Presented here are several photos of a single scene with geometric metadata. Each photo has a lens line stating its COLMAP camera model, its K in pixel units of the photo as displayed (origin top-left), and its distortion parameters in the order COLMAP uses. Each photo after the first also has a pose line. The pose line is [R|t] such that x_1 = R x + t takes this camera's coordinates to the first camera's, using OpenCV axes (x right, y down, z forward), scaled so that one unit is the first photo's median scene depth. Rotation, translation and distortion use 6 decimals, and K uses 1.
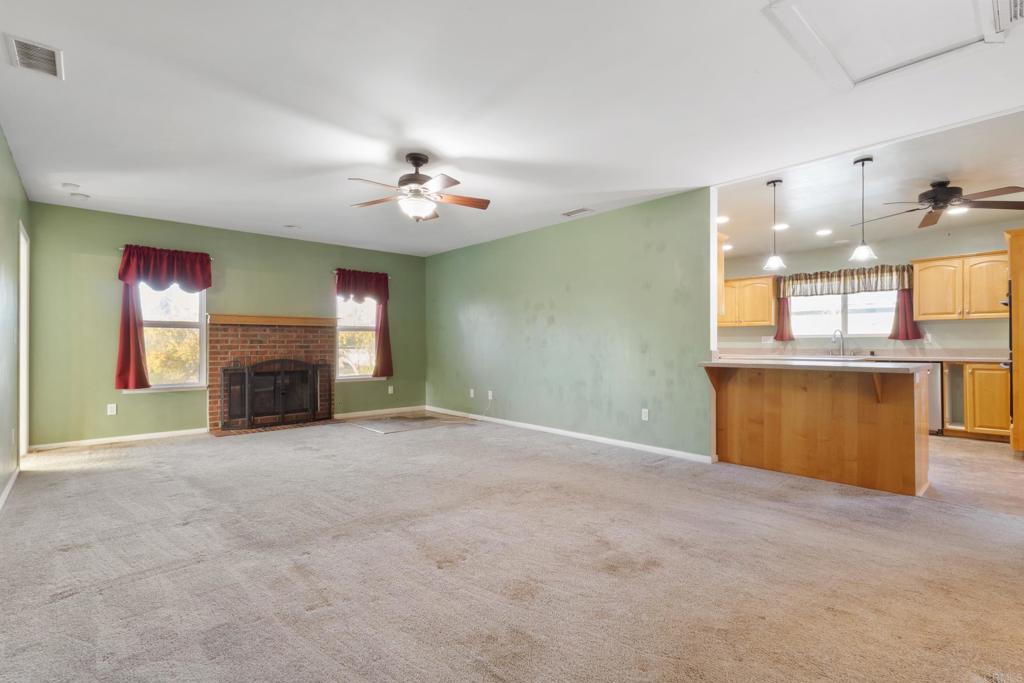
lens RADIAL K [[468.7, 0, 512.0], [0, 468.7, 341.5], [0, 0, 1]] dist [0.002508, 0.000276]
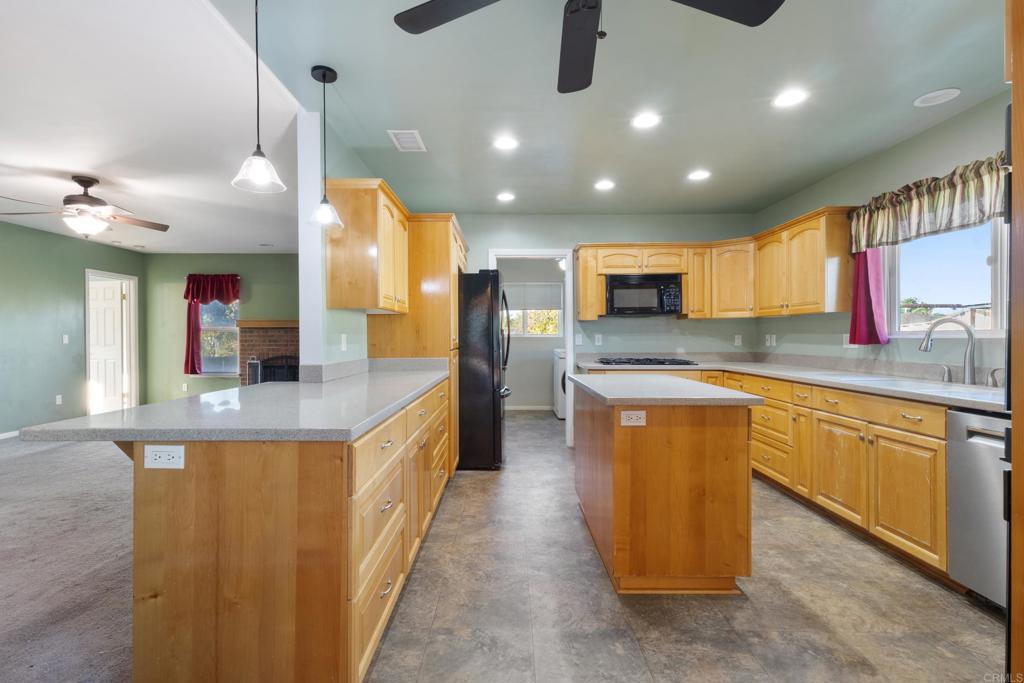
lens RADIAL K [[468.7, 0, 512.0], [0, 468.7, 341.5], [0, 0, 1]] dist [0.002508, 0.000276]
pose [[0.744062, 0.008422, -0.668057, 0.812528], [0.006685, 0.999777, 0.020051, -0.020449], [0.668077, -0.019385, 0.743840, 0.536996]]
